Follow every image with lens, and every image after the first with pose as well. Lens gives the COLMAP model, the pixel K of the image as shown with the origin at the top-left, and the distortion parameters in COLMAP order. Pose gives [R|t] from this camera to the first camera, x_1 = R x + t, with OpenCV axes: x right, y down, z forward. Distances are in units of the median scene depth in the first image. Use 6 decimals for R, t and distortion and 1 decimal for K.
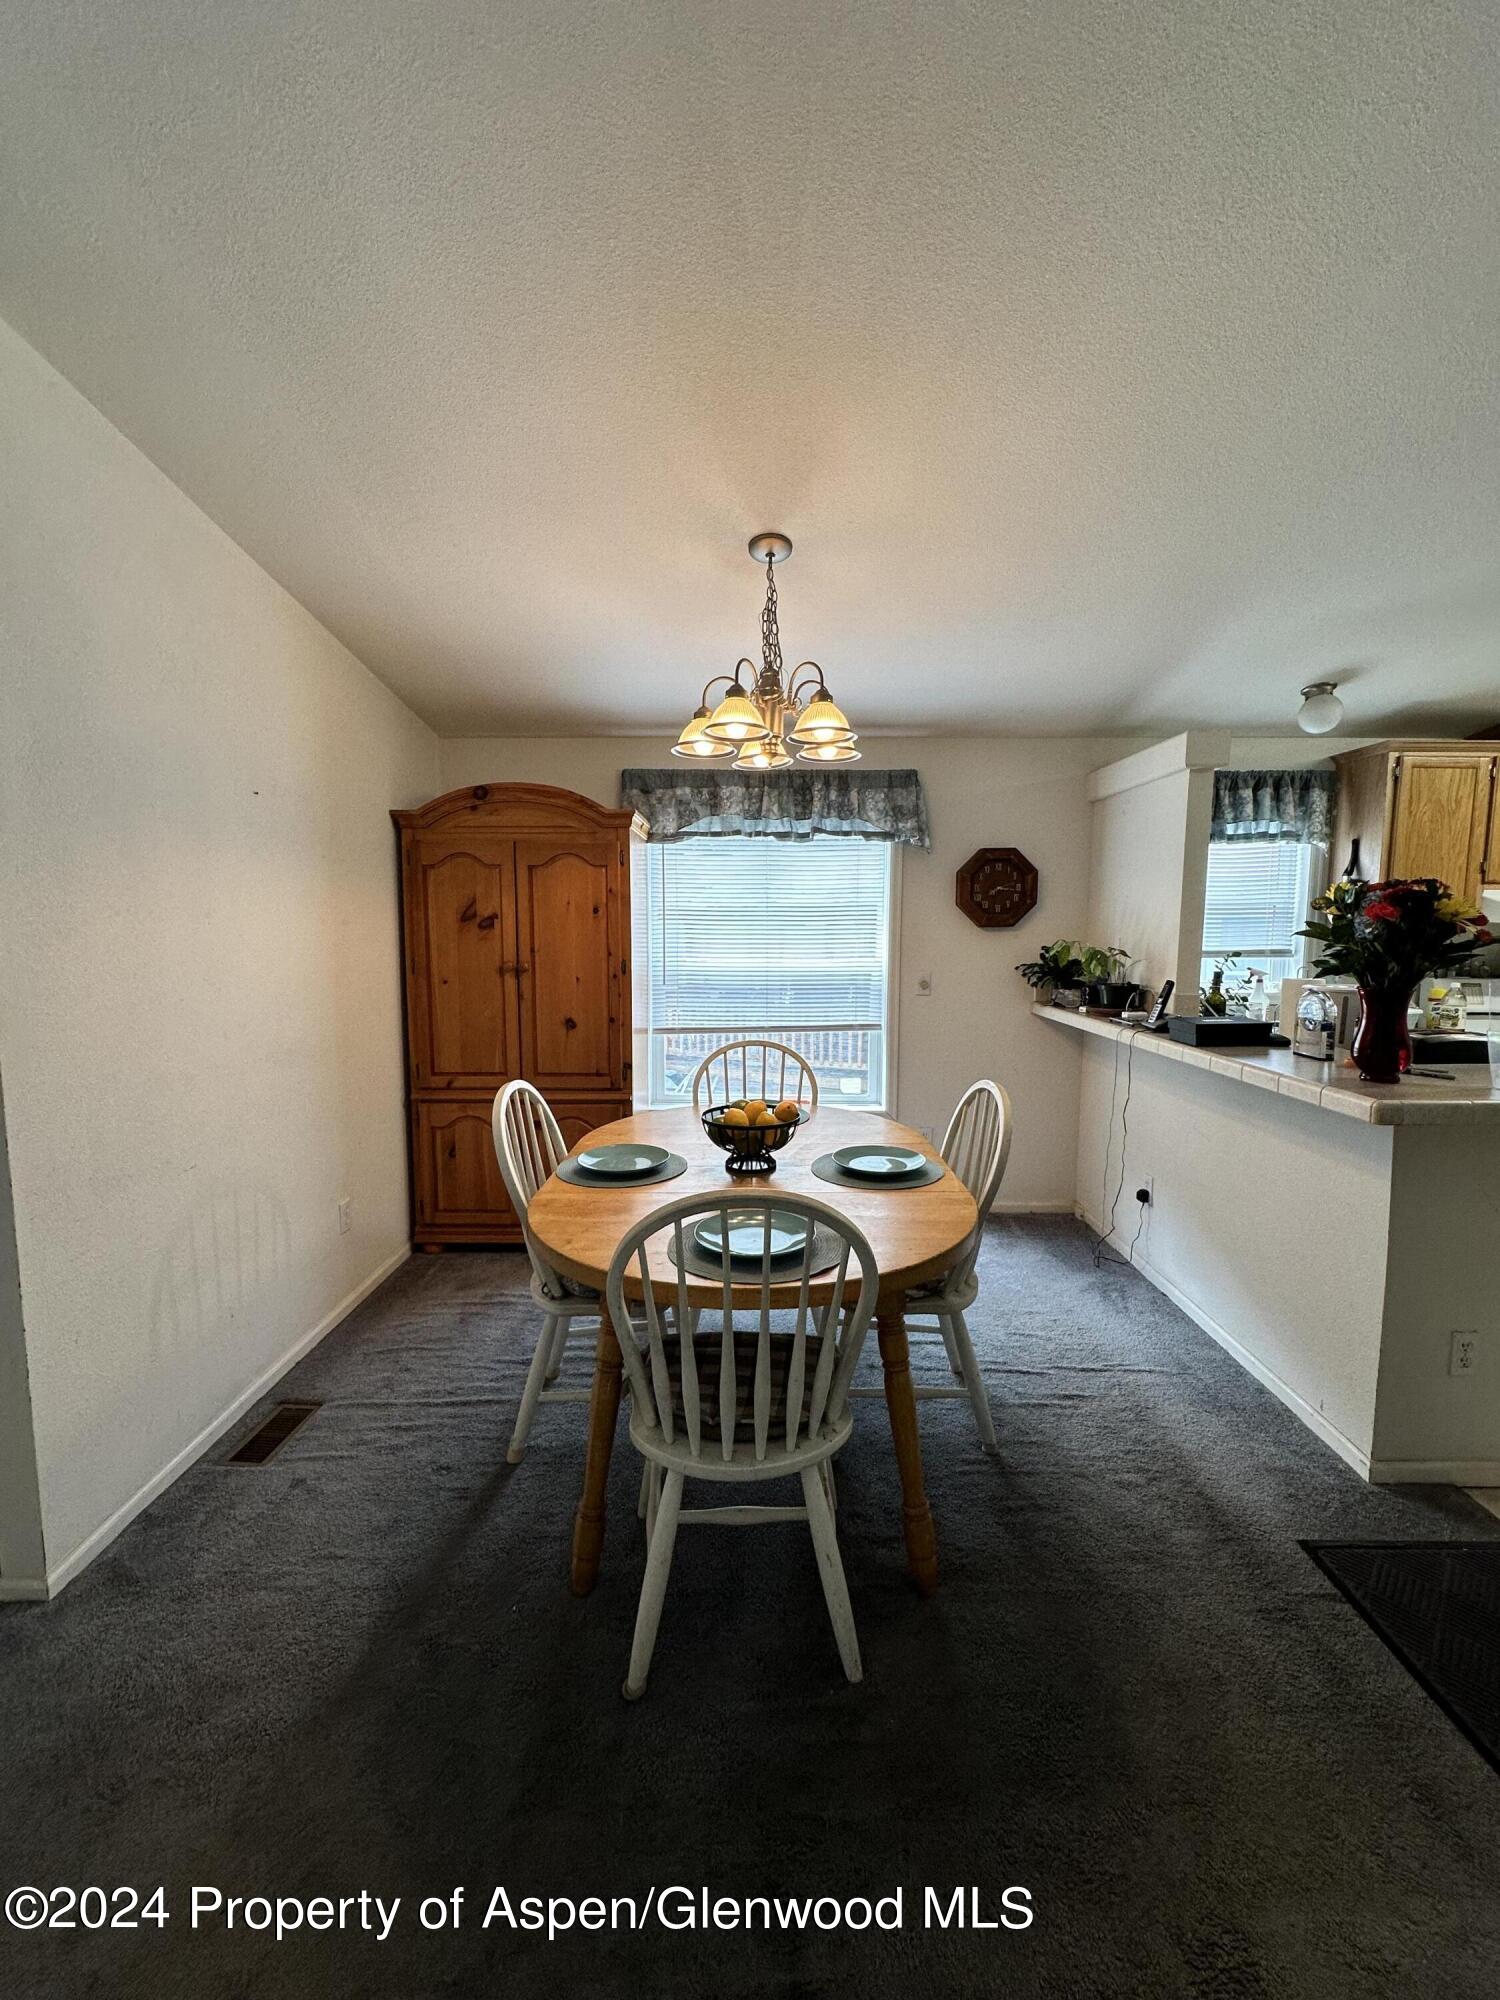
lens RADIAL K [[793.9, 0, 753.0], [0, 793.9, 1000.2], [0, 0, 1]] dist [-0.004407, 0.000790]
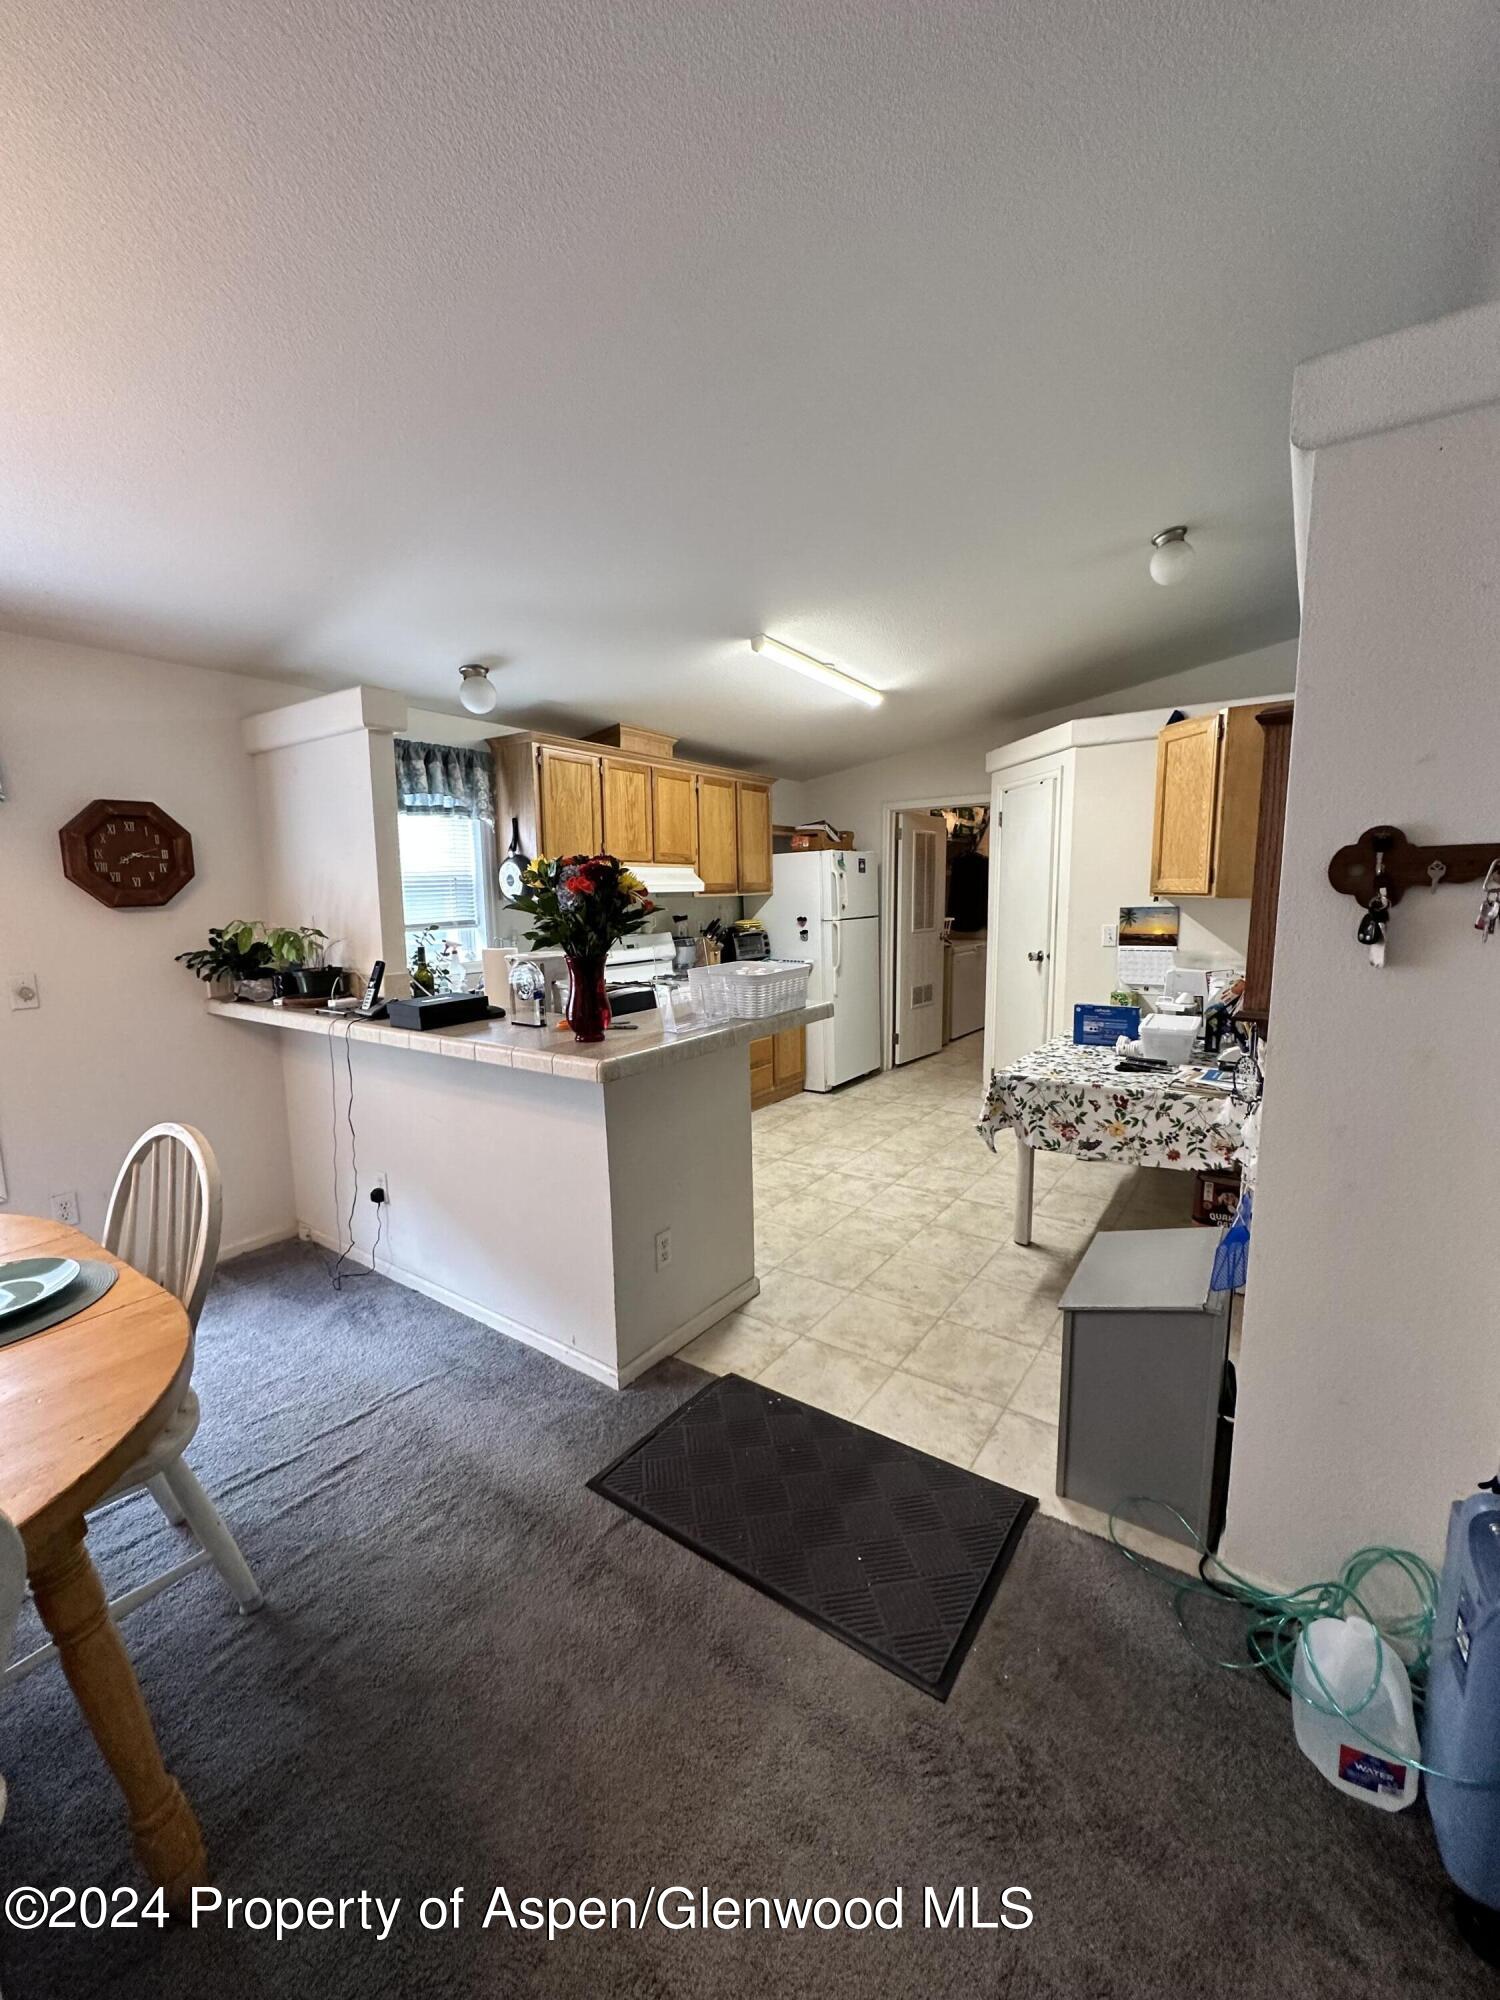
lens RADIAL K [[793.9, 0, 752.3], [0, 793.9, 1000.3], [0, 0, 1]] dist [-0.004407, 0.000790]
pose [[0.570046, -0.122996, 0.812355, 0.026325], [0.094488, 0.991985, 0.083889, -0.017931], [-0.816162, 0.028937, 0.577099, 0.138700]]
